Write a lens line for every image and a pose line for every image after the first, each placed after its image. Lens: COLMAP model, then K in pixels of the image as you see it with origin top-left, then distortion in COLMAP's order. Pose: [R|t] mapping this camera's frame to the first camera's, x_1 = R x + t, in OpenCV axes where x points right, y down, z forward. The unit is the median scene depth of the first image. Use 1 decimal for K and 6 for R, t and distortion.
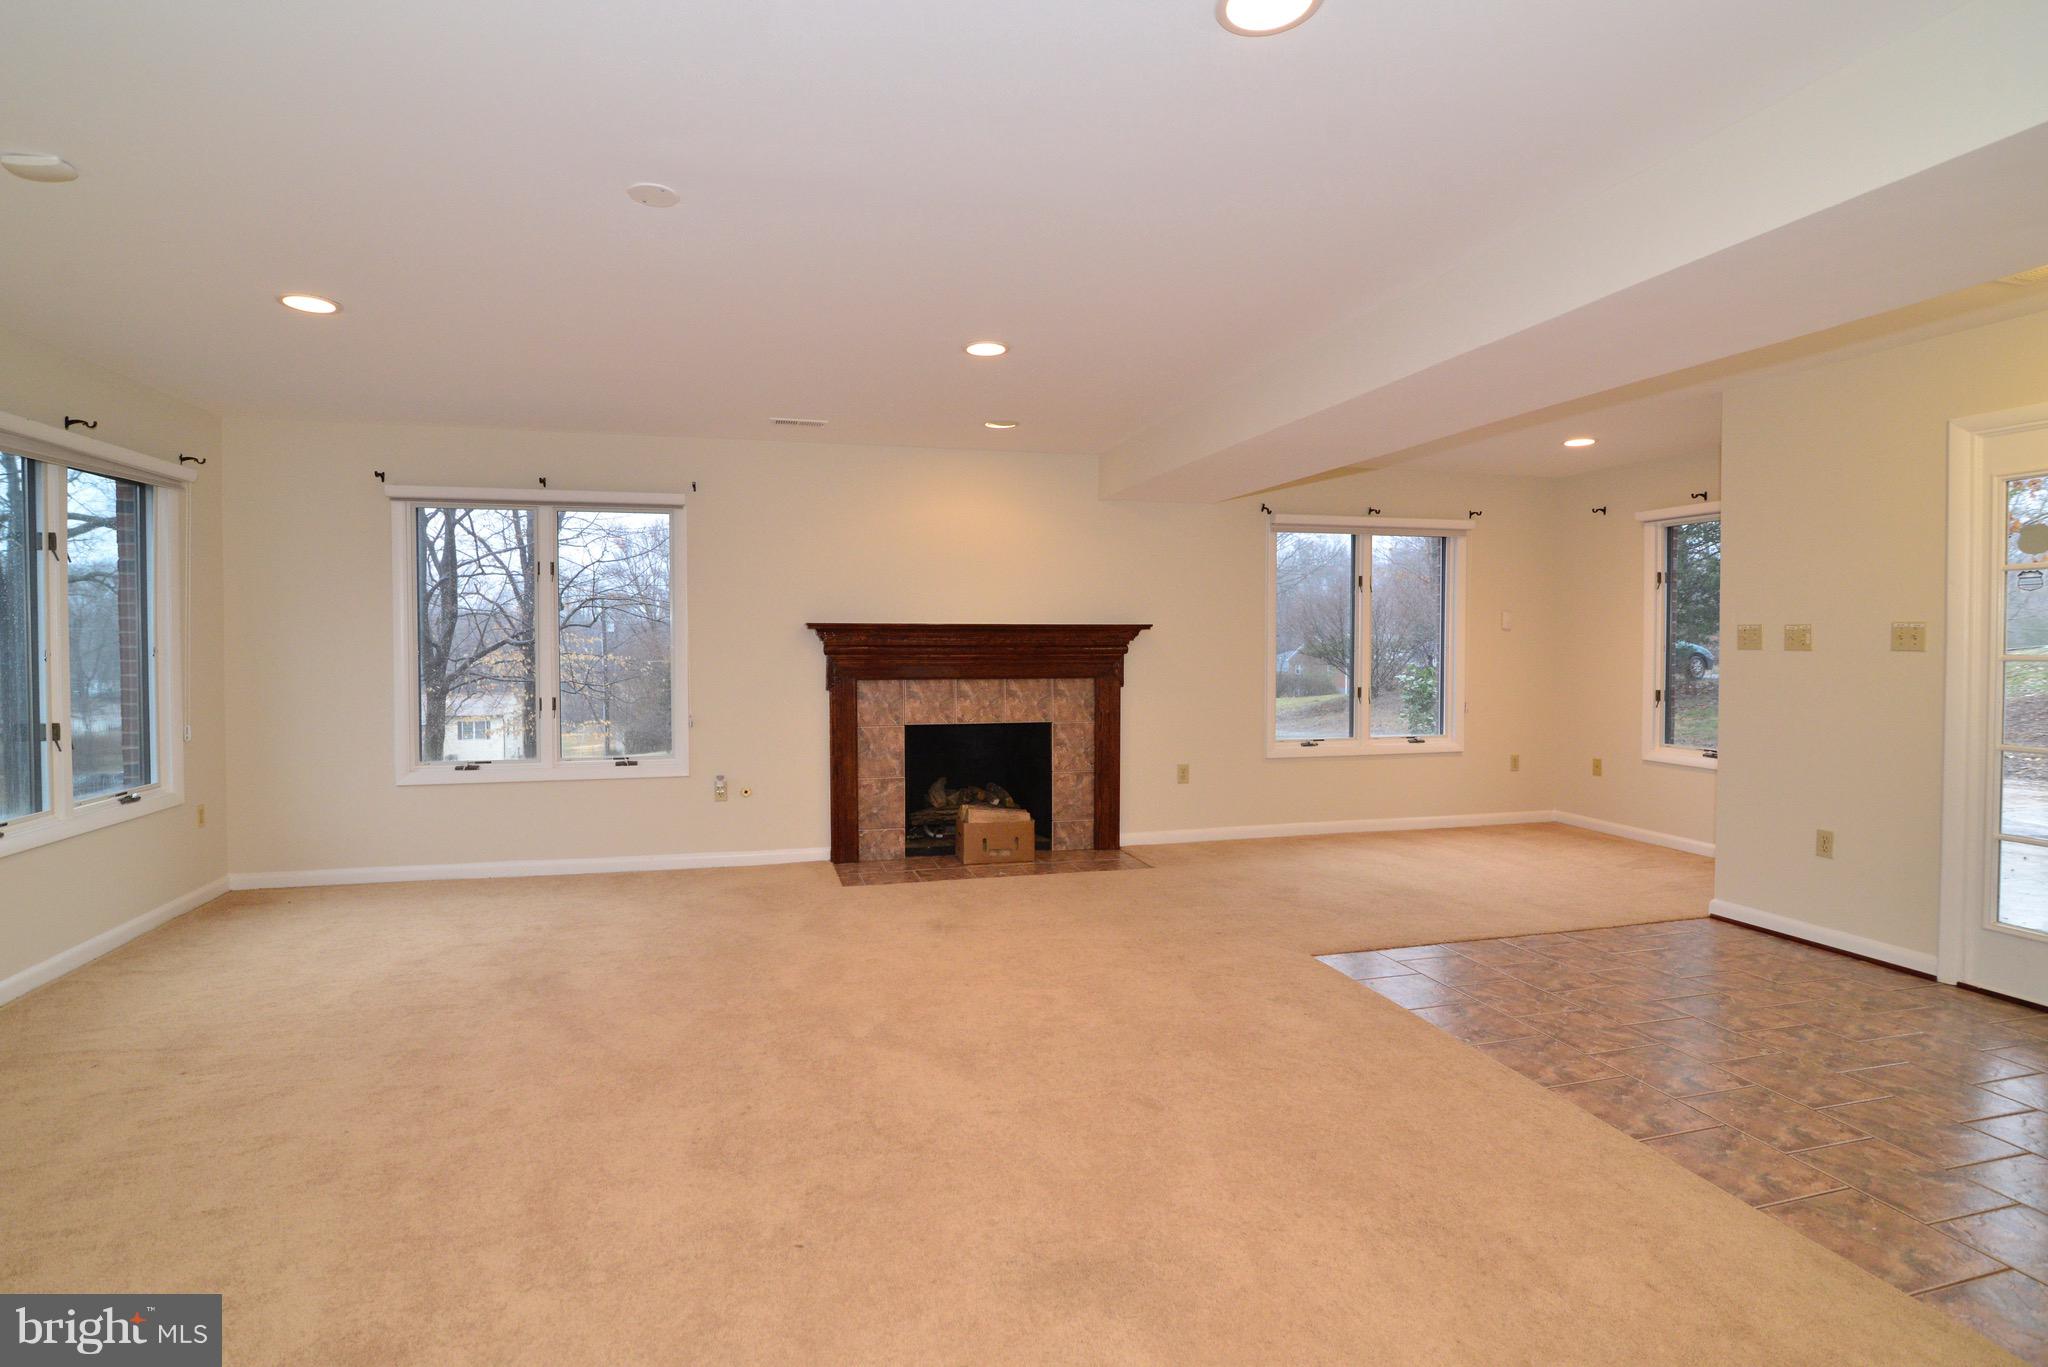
lens RADIAL K [[935.3, 0, 1003.5], [0, 935.3, 675.2], [0, 0, 1]] dist [-0.022506, 0.001563]
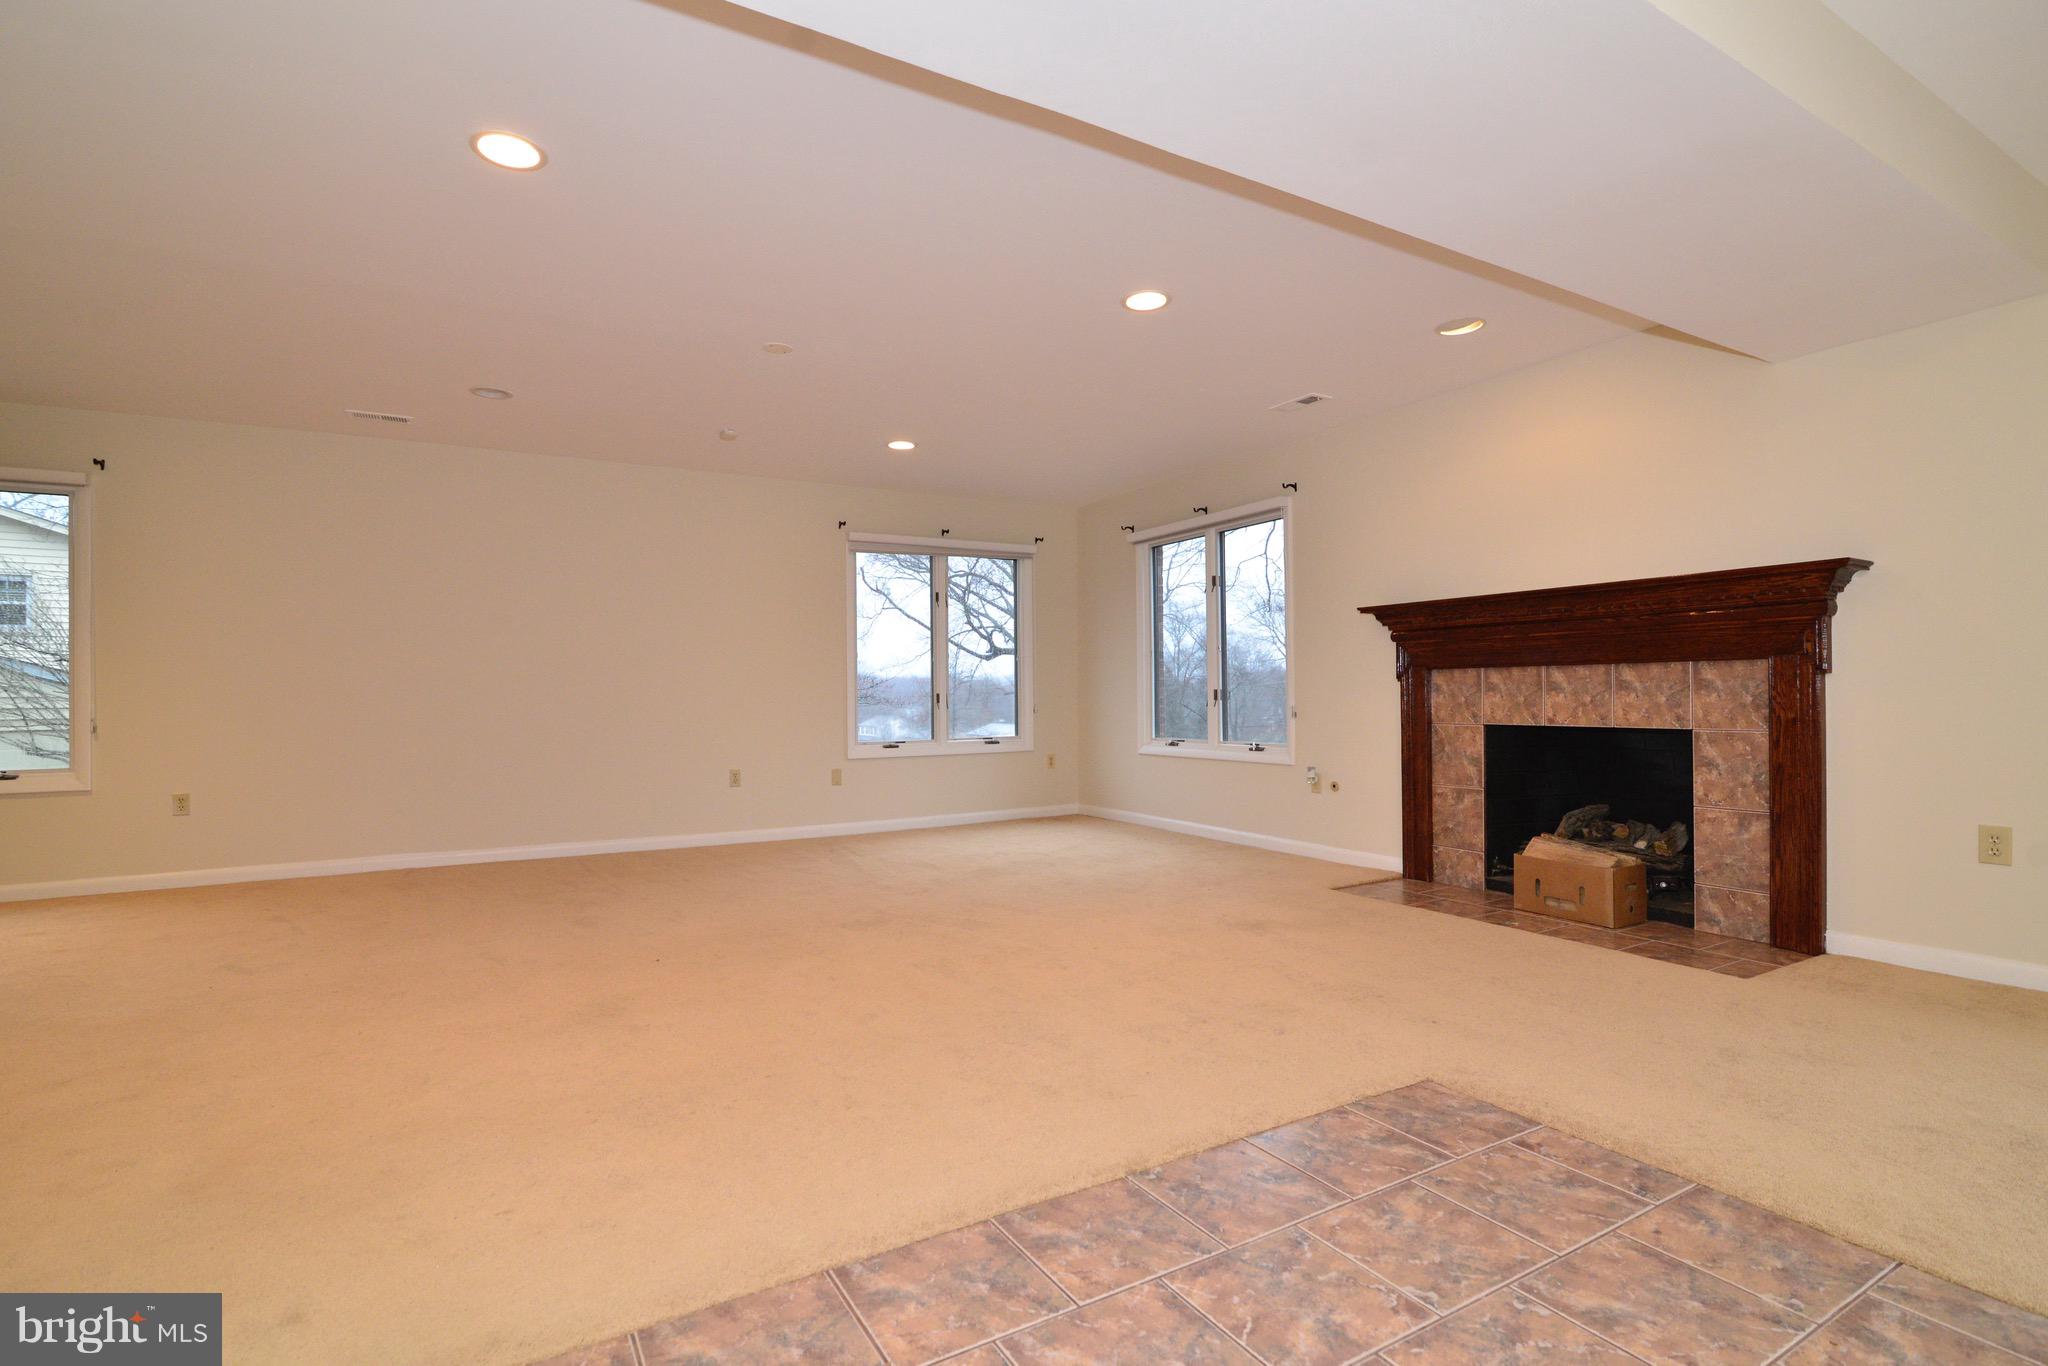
lens RADIAL K [[935.3, 0, 1003.0], [0, 935.3, 687.4], [0, 0, 1]] dist [-0.022506, 0.001563]
pose [[0.292681, -0.007972, -0.956177, 0.538765], [-0.022604, 0.999628, -0.015253, 0.042927], [0.955943, 0.026077, 0.292392, 0.367456]]
